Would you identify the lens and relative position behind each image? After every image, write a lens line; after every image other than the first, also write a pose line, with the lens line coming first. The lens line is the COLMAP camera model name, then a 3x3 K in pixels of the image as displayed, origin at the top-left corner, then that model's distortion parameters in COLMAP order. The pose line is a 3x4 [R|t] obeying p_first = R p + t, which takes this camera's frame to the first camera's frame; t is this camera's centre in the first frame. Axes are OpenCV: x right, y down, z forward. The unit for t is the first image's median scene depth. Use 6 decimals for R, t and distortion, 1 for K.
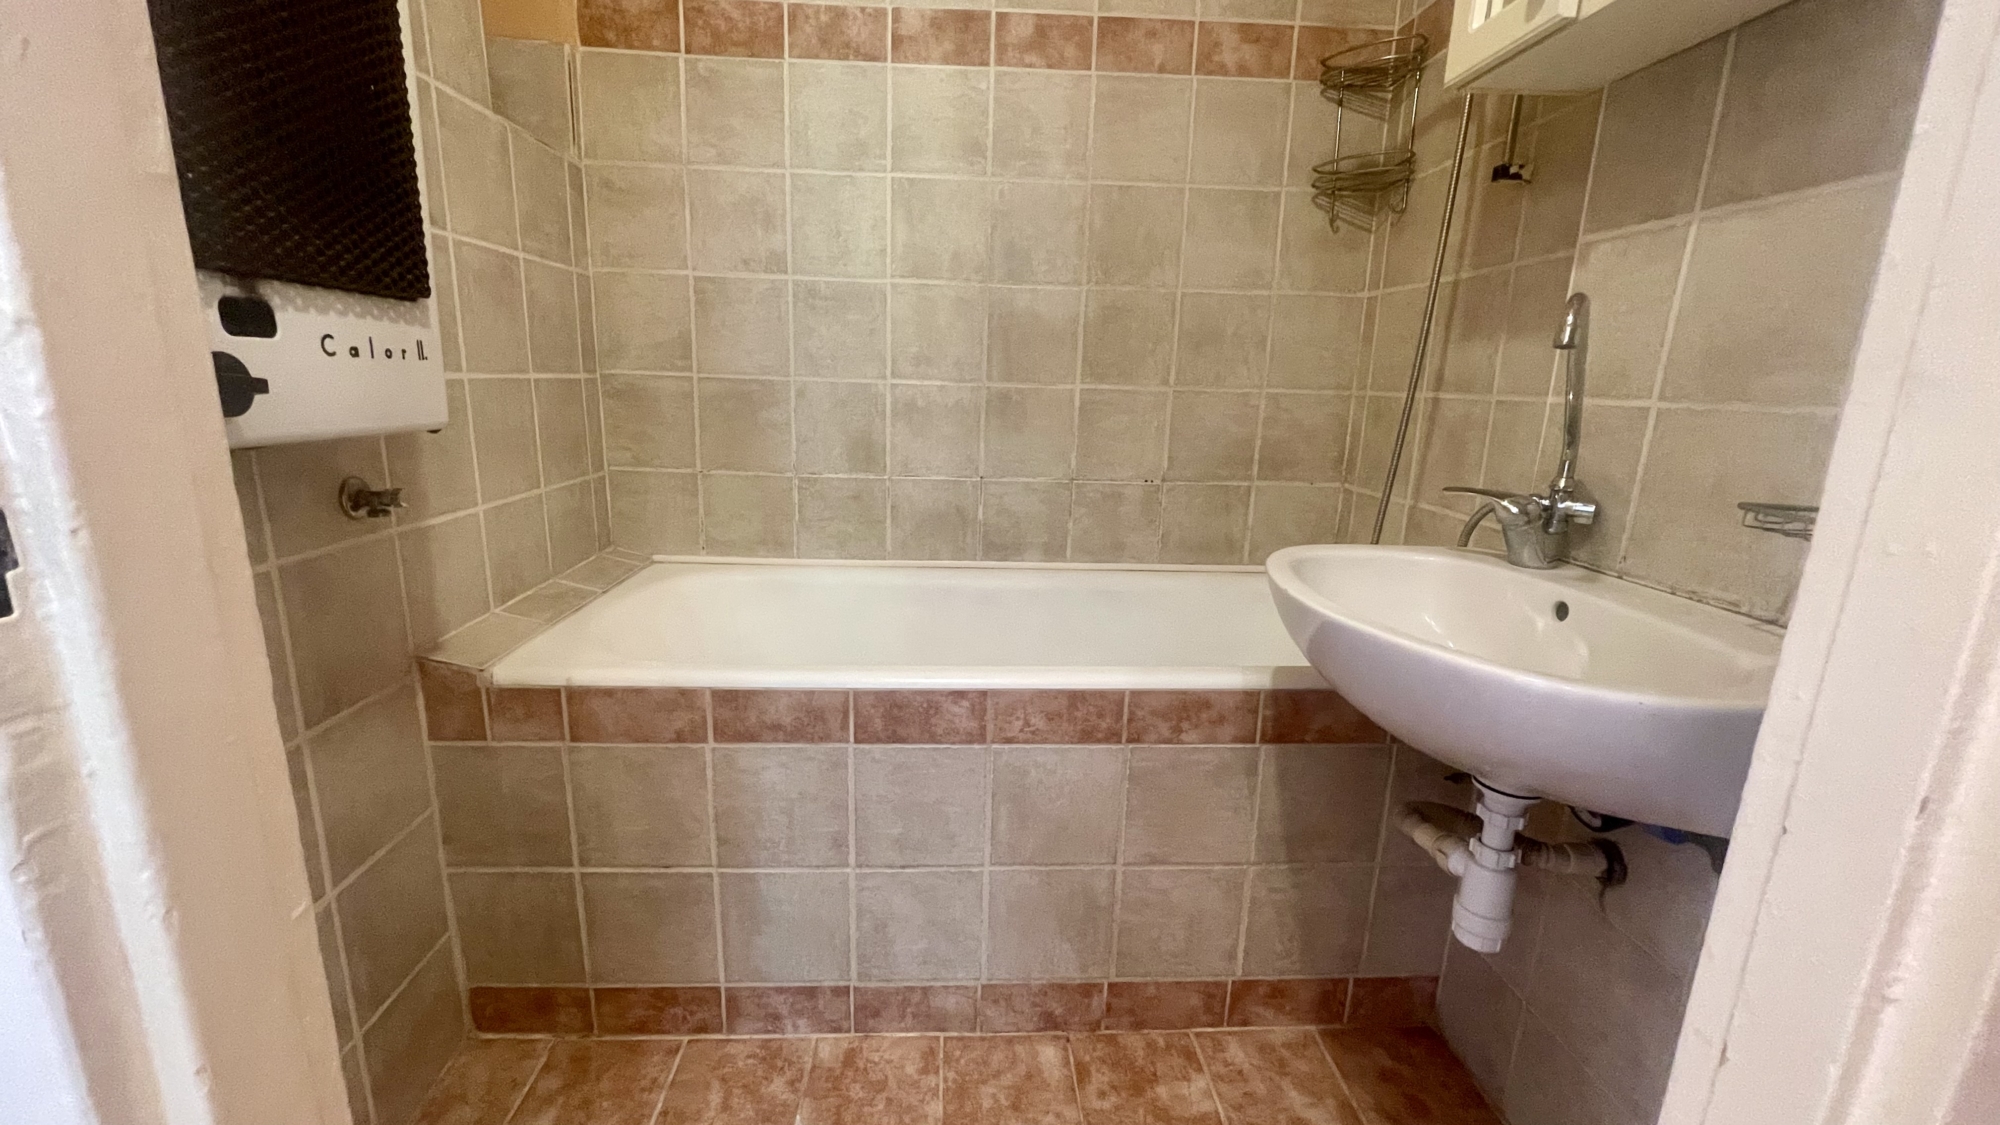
lens RADIAL K [[808.5, 0, 987.7], [0, 808.5, 566.7], [0, 0, 1]] dist [-0.002418, -0.000238]
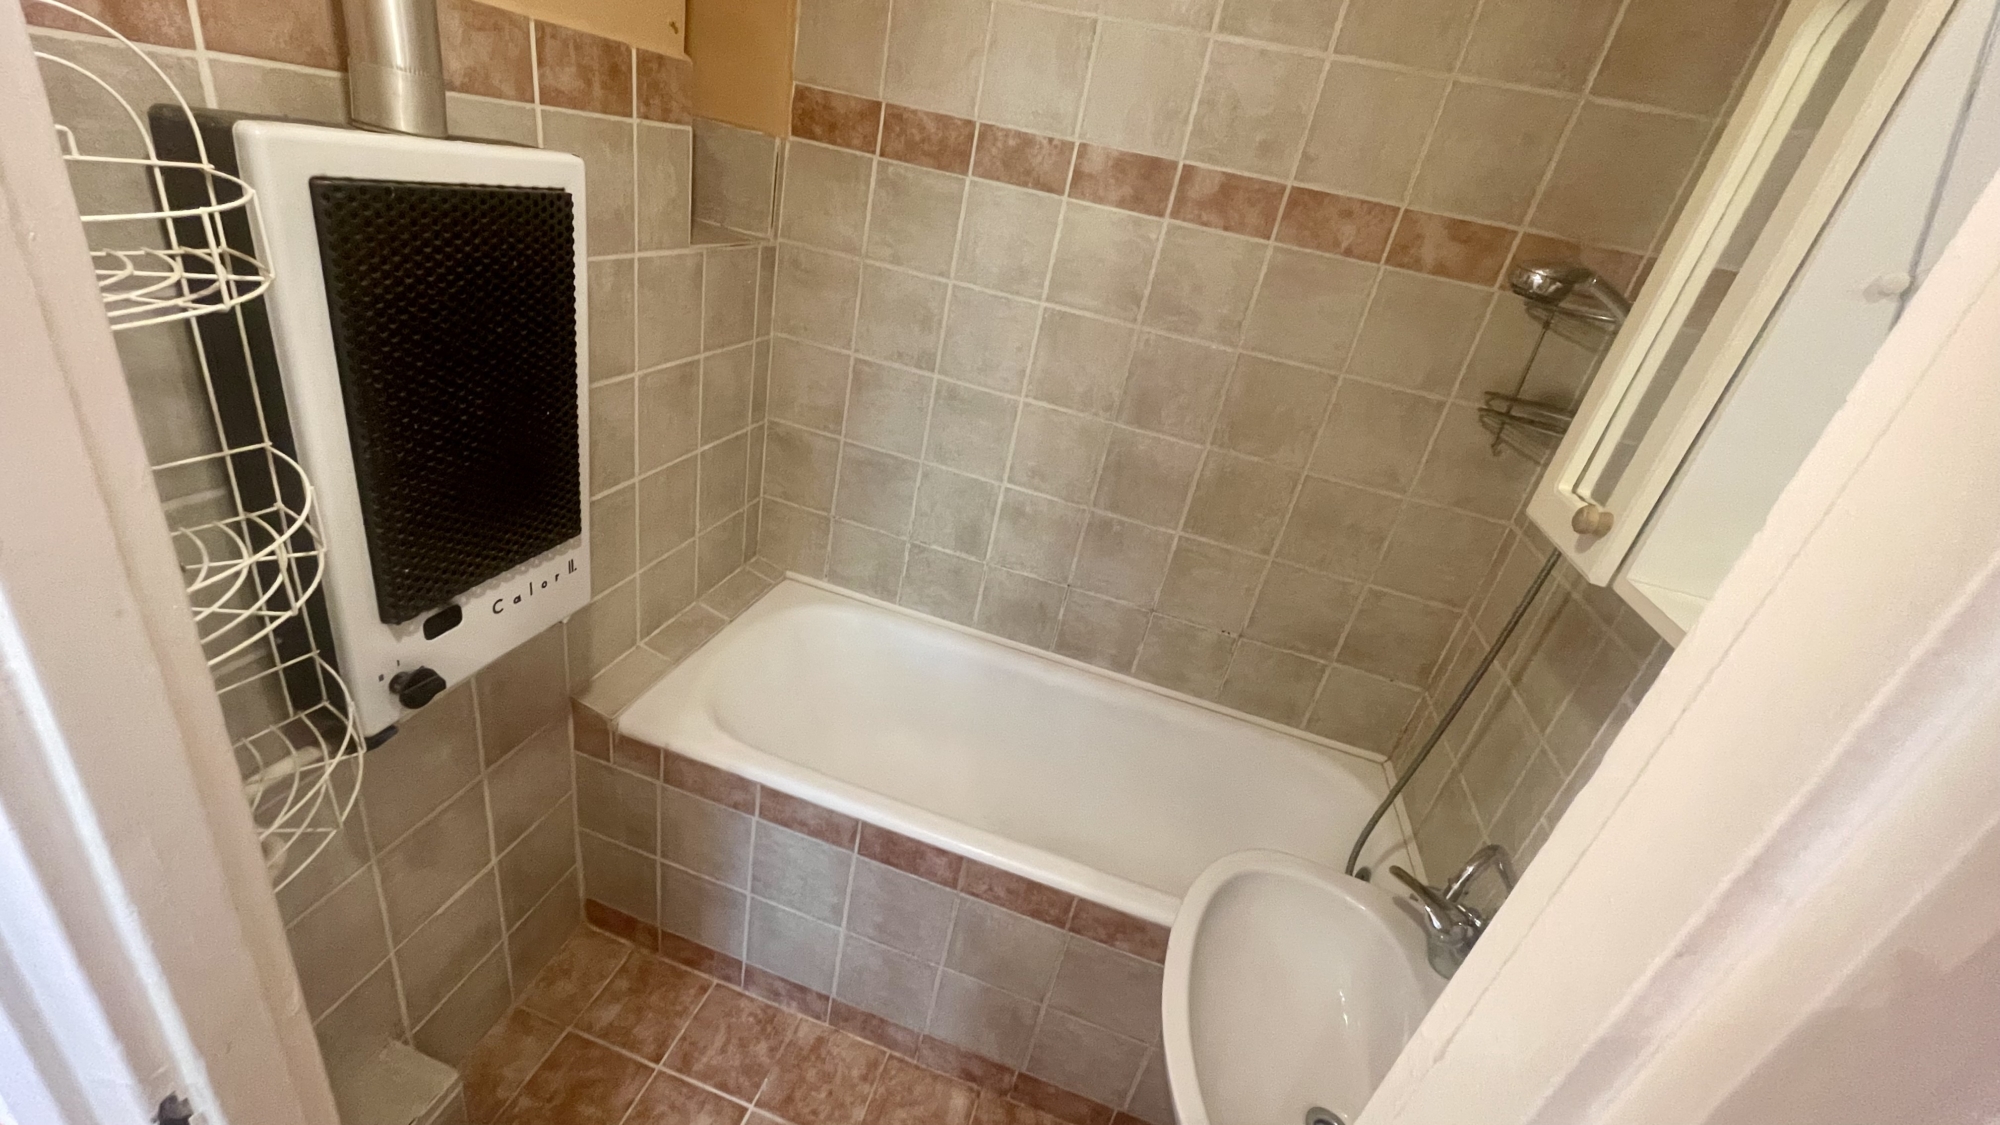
lens RADIAL K [[808.5, 0, 987.7], [0, 808.5, 566.7], [0, 0, 1]] dist [-0.002418, -0.000238]
pose [[0.938038, 0.274175, -0.211925, 0.125471], [-0.224964, 0.946980, 0.229391, -0.400786], [0.263582, -0.167502, 0.949983, -0.049677]]
